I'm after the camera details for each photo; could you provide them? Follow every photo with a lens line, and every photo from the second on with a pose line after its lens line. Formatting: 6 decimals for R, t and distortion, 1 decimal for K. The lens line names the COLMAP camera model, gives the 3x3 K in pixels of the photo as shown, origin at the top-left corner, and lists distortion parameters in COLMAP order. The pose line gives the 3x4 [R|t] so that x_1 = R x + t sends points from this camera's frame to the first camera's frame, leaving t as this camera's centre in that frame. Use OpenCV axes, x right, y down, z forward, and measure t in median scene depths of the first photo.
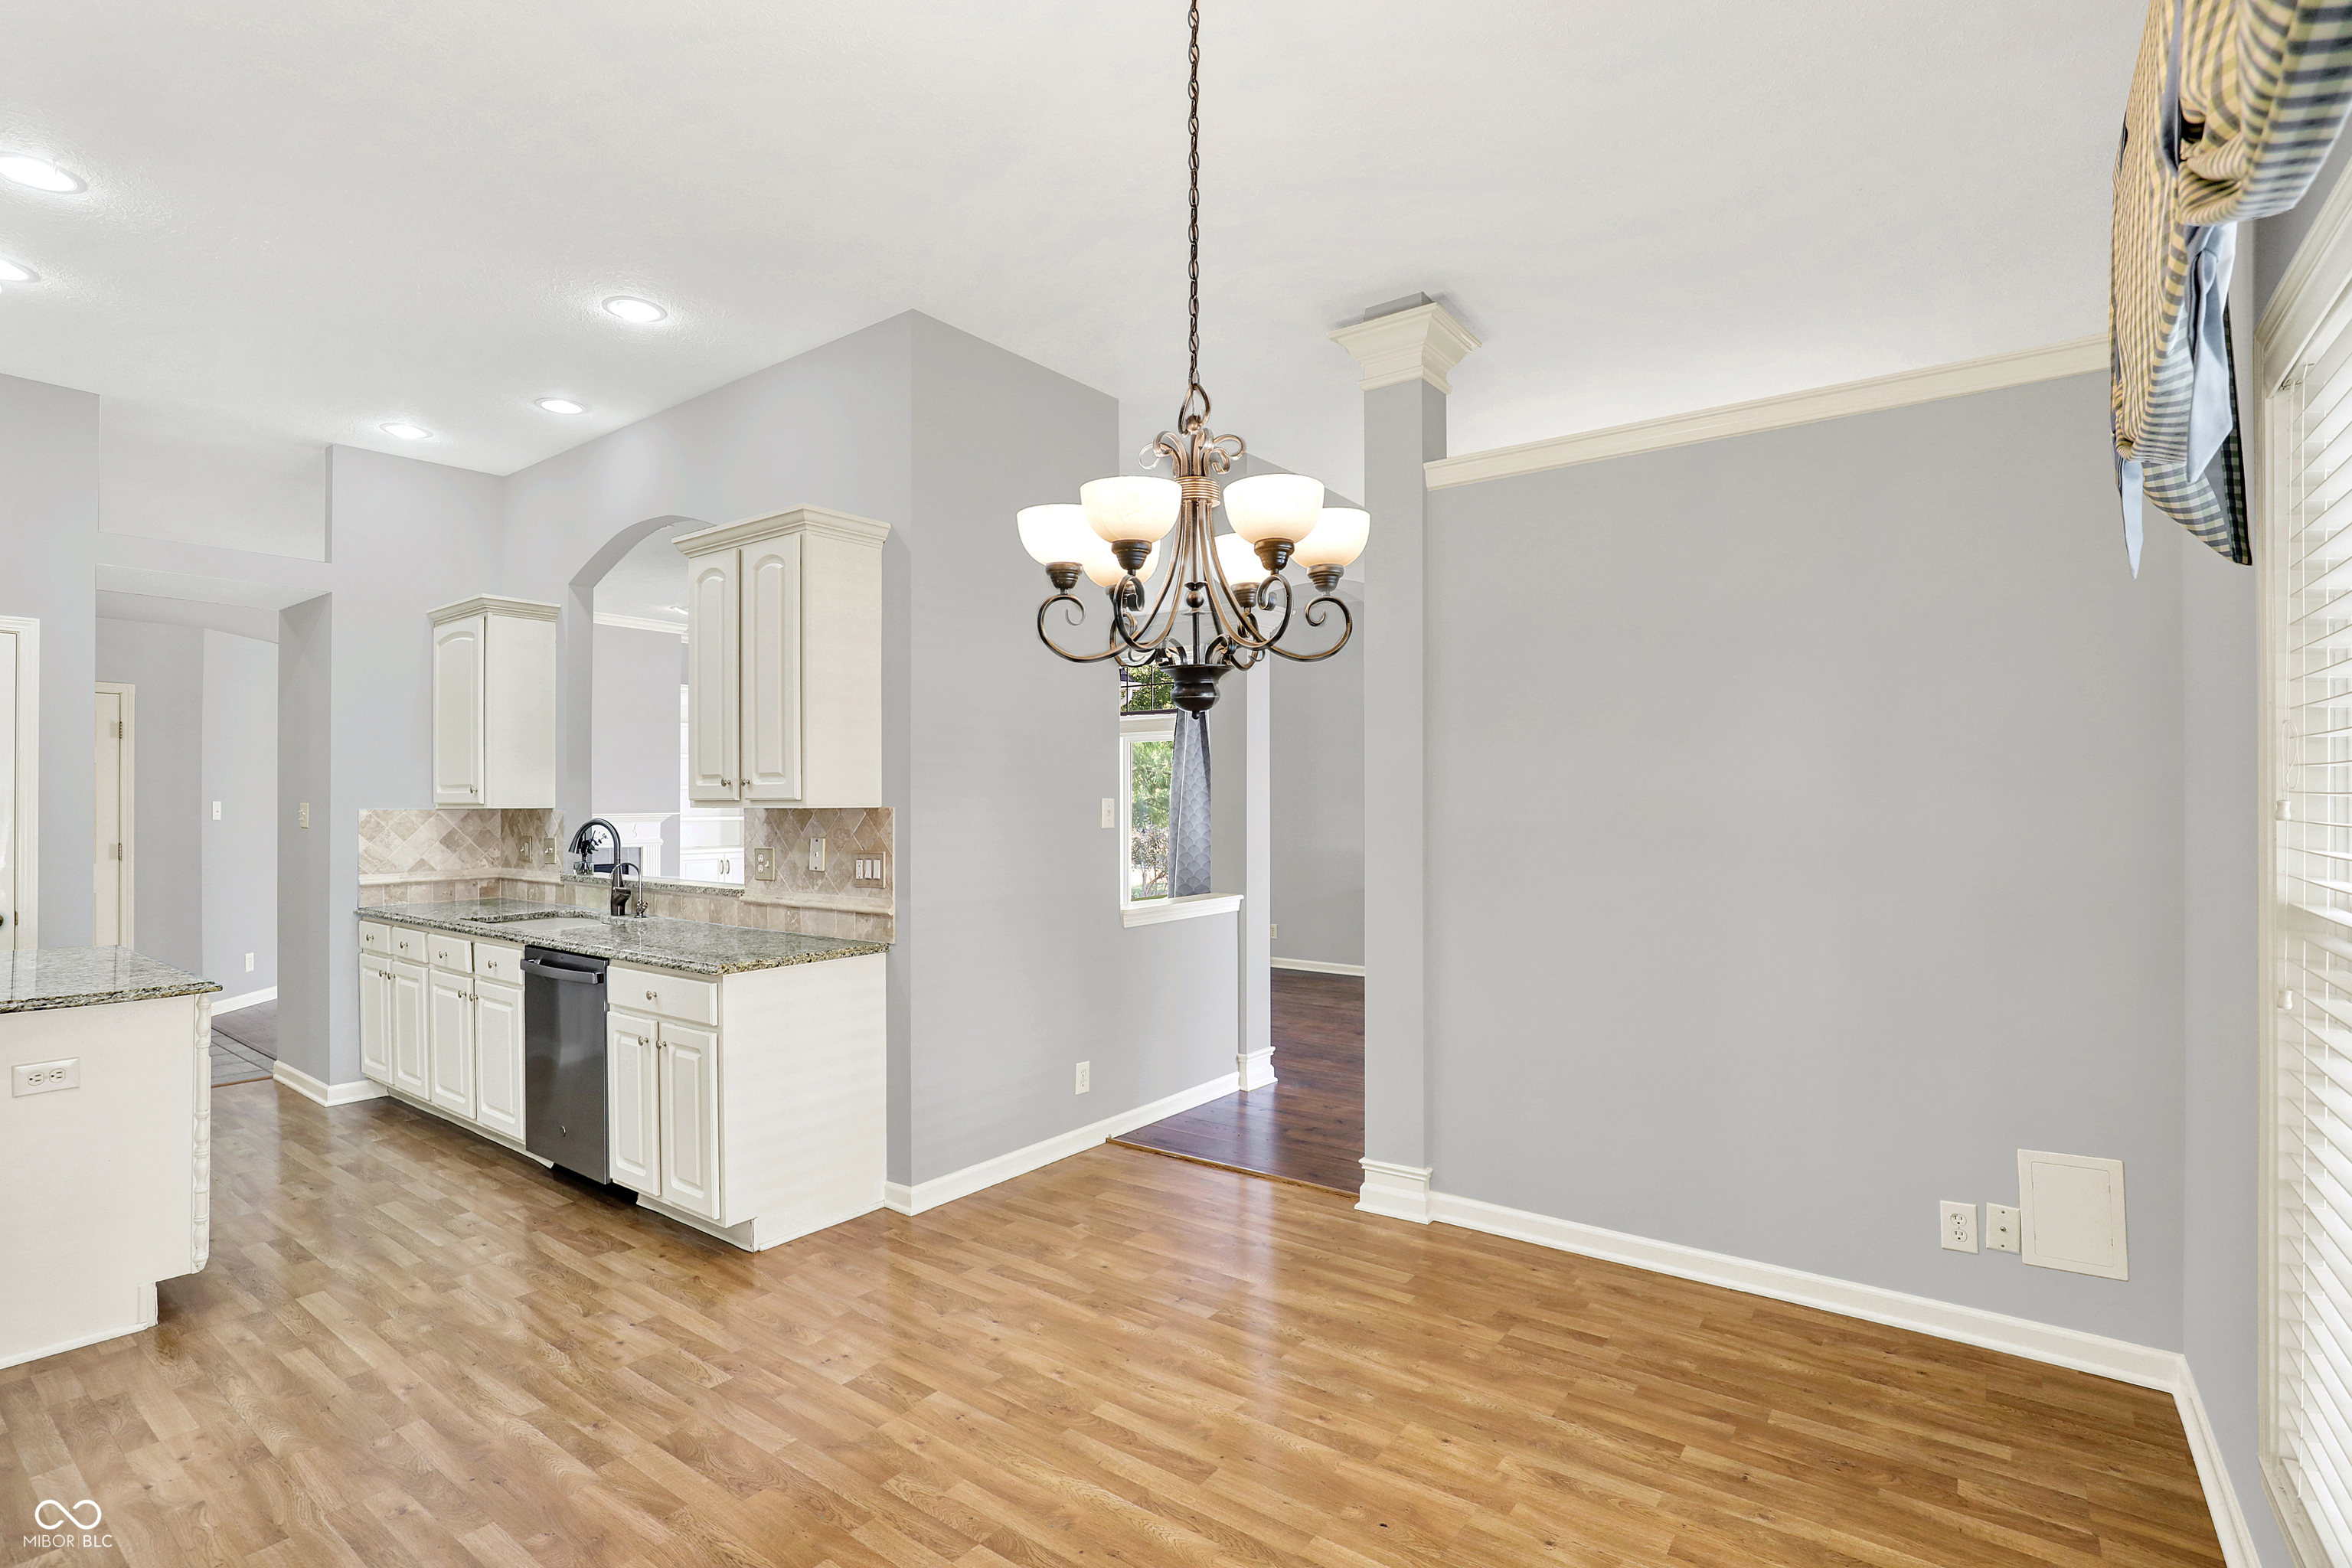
lens RADIAL K [[1112.9, 0, 1154.9], [0, 1112.9, 777.9], [0, 0, 1]] dist [-0.001670, 0.000359]
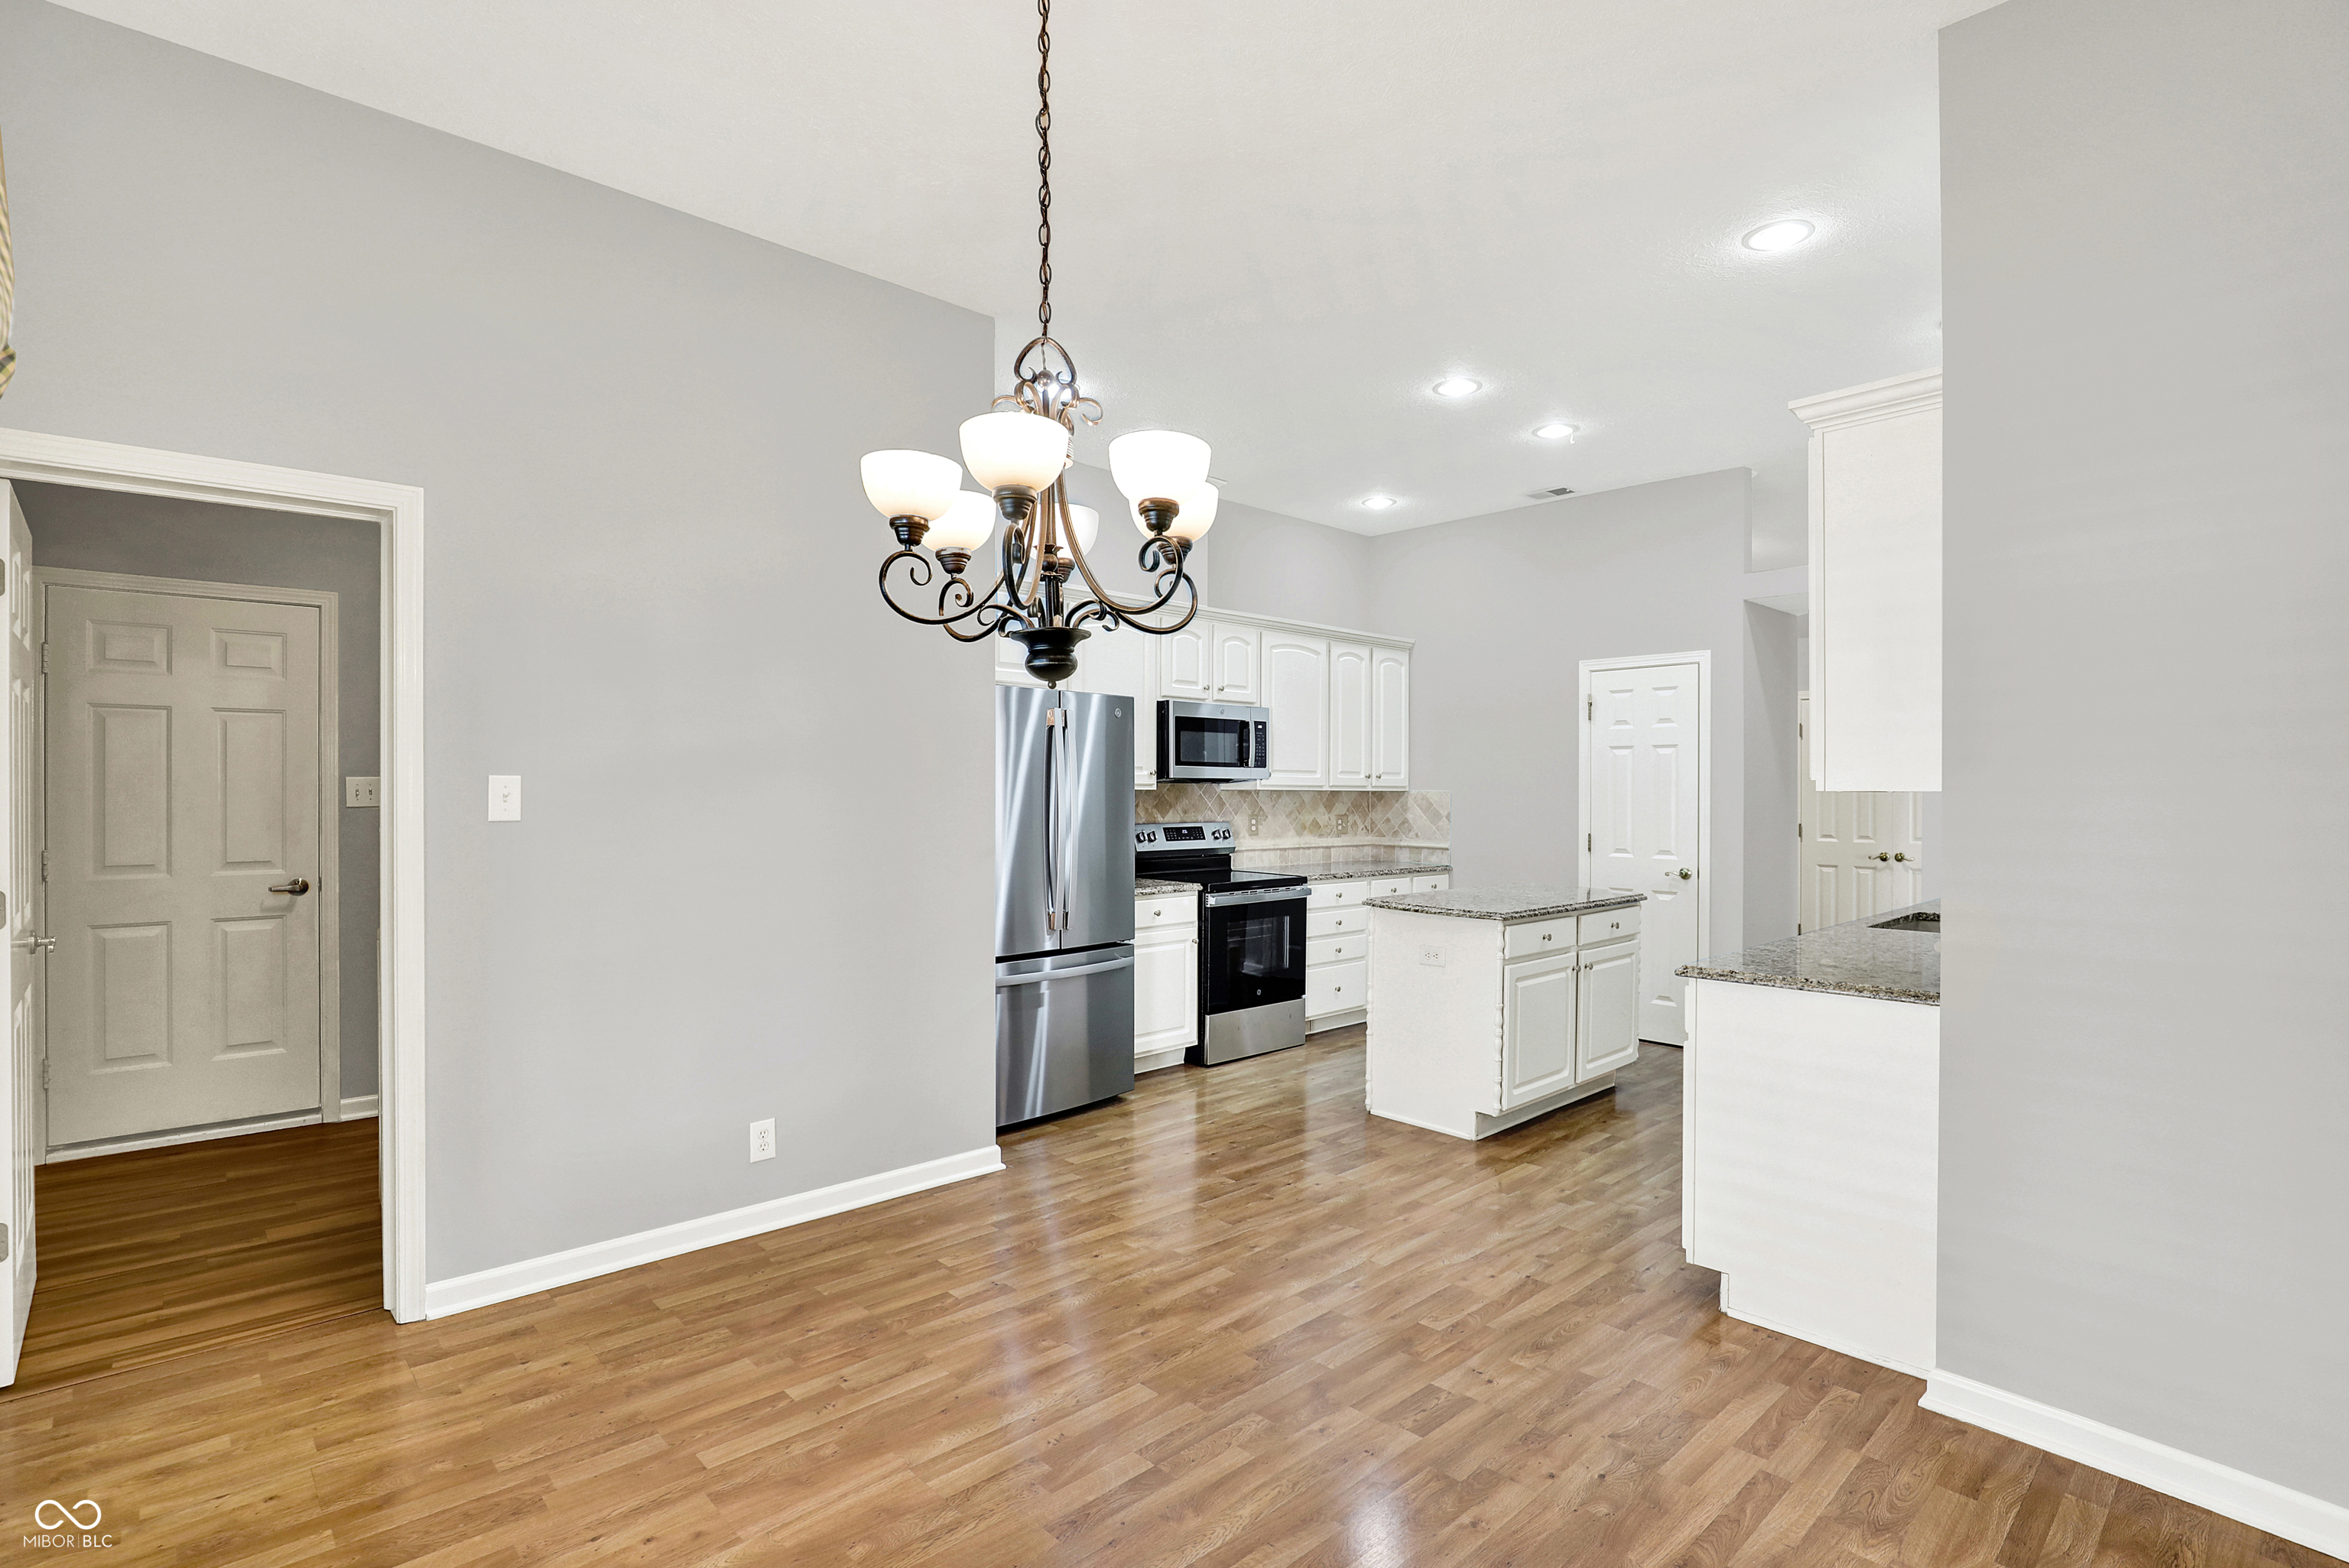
lens RADIAL K [[1141.7, 0, 1174.5], [0, 1141.7, 784.0], [0, 0, 1]] dist [0.019468, -0.000002]
pose [[-0.144889, -0.005943, -0.989430, 0.457556], [0.019602, 0.999768, -0.008876, 0.017329], [0.989254, -0.020681, -0.144738, 0.574950]]
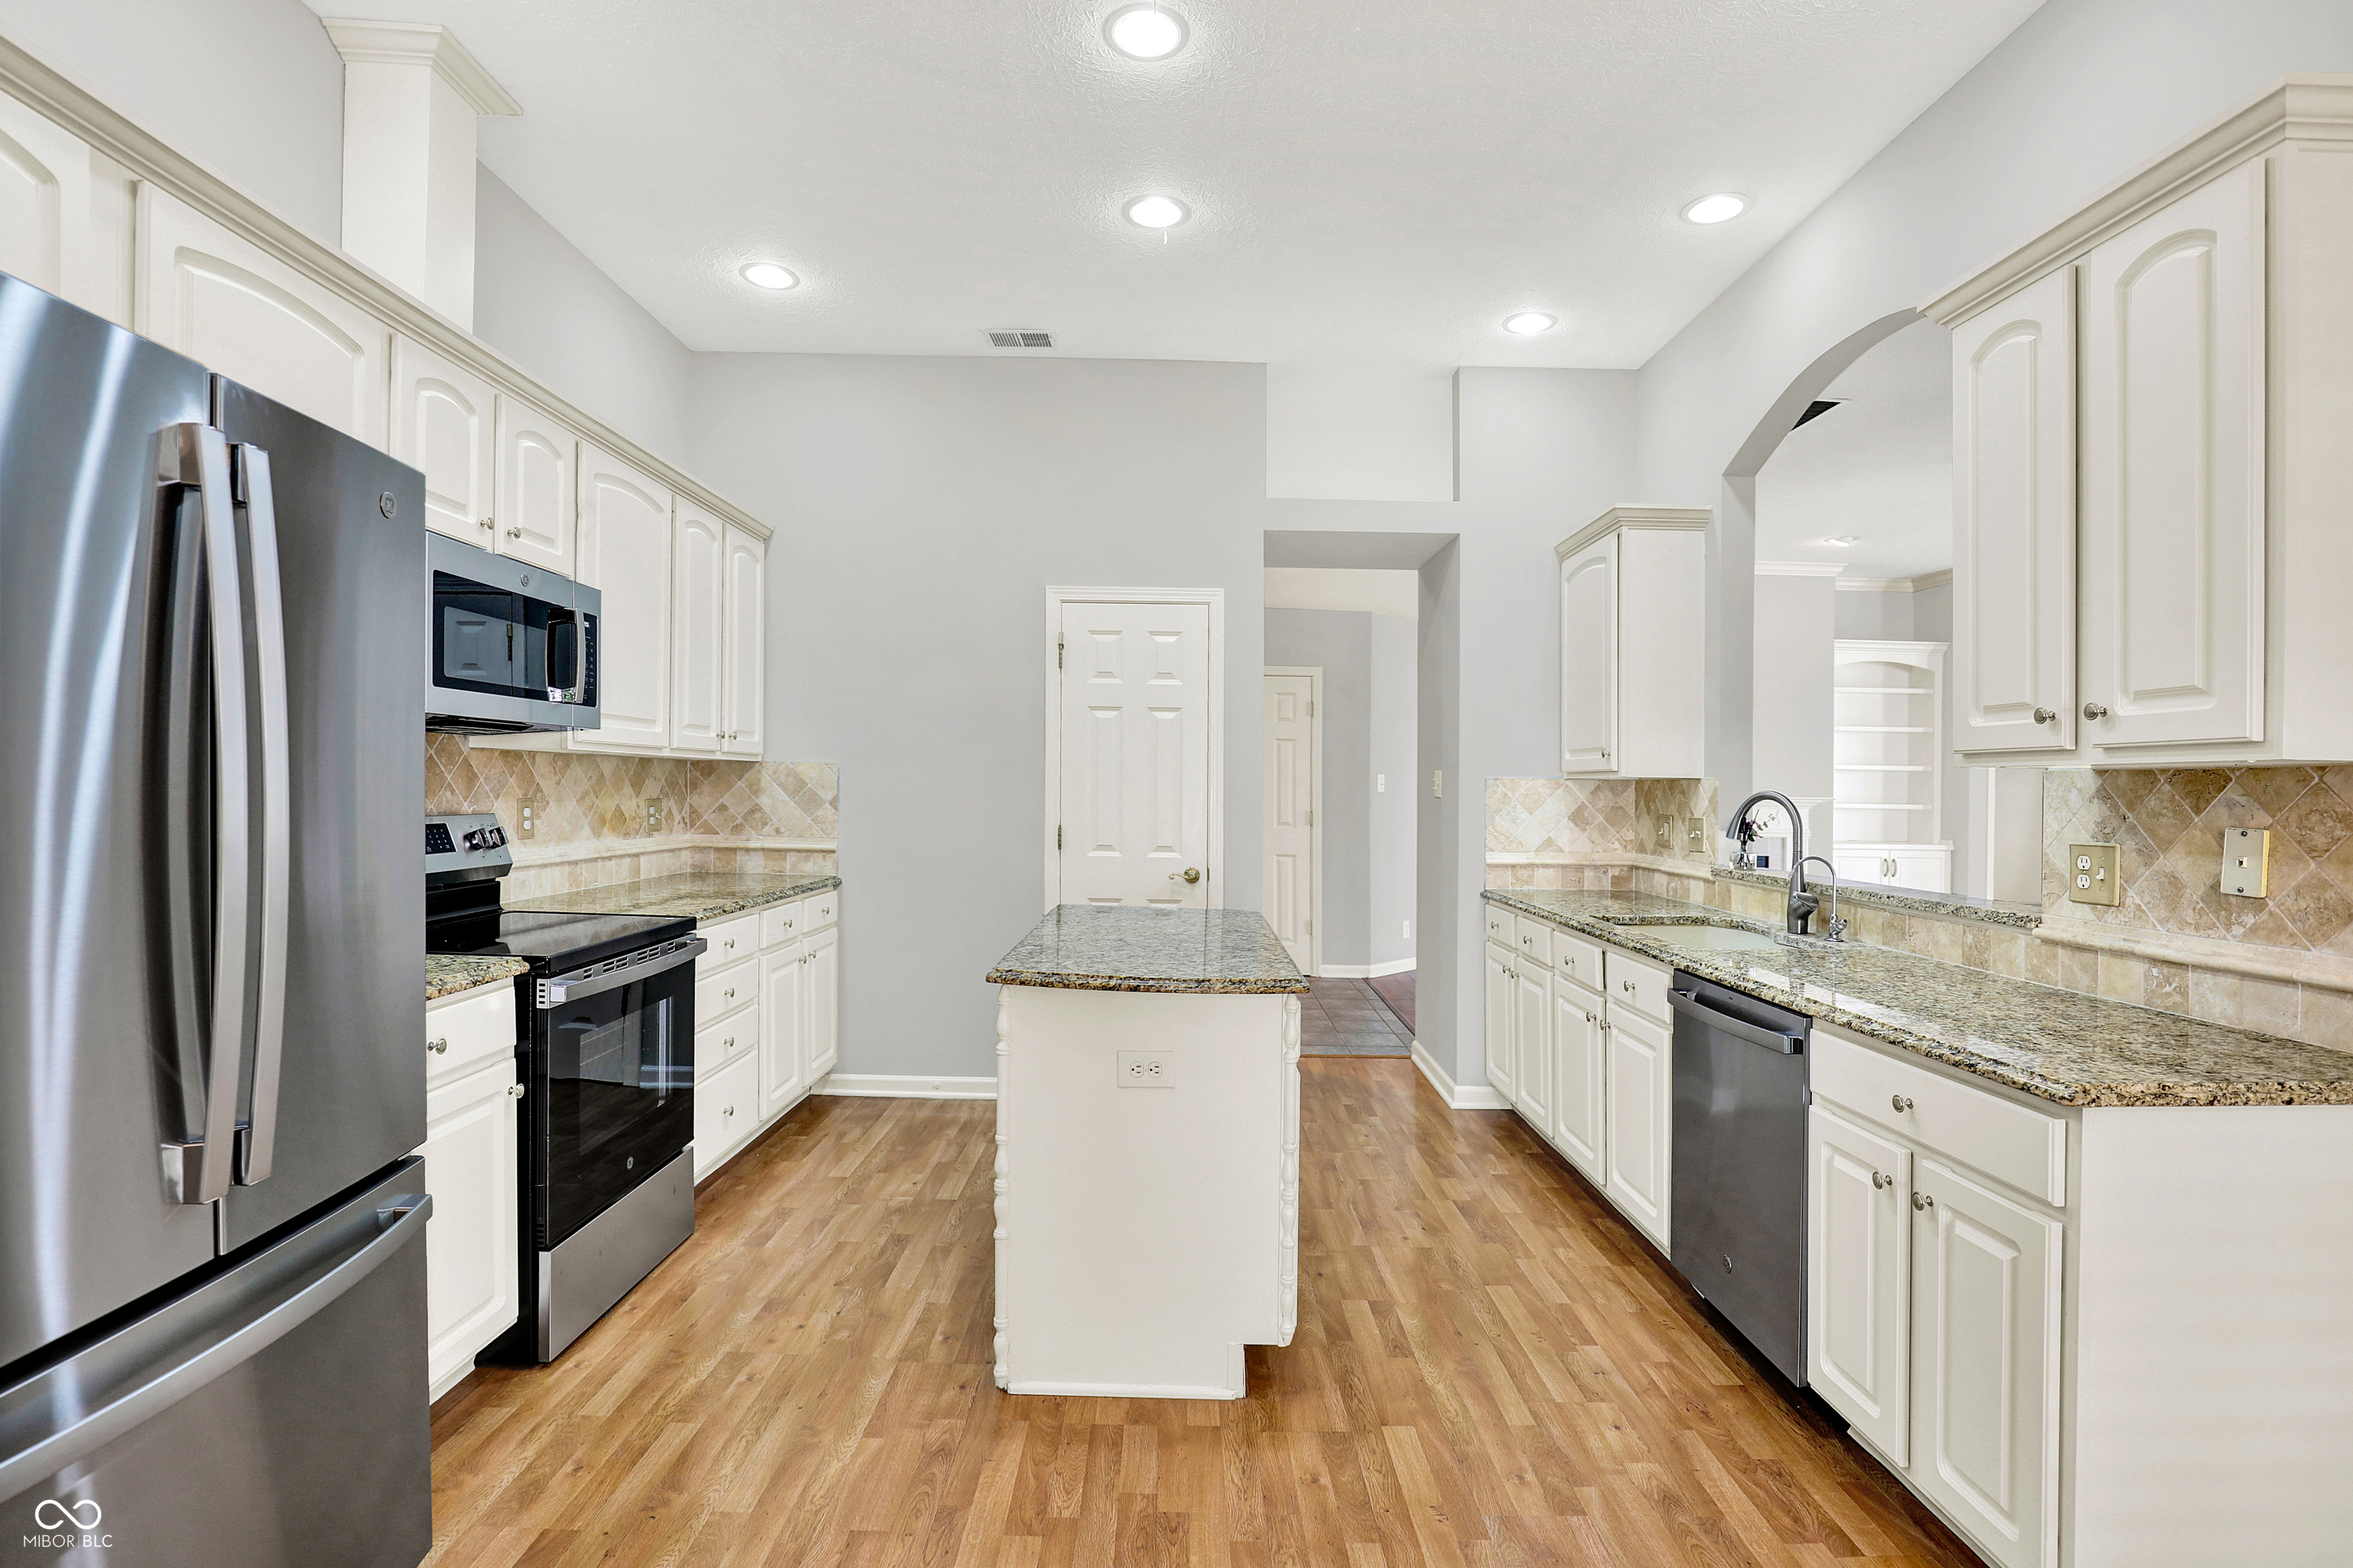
lens RADIAL K [[1125.5, 0, 1192.0], [0, 1125.5, 790.5], [0, 0, 1]] dist [-0.018348, 0.000177]
pose [[0.622910, 0.014681, -0.782156, -0.204118], [-0.000254, 0.999828, 0.018564, 0.027193], [0.782294, -0.011365, 0.622806, 0.325305]]
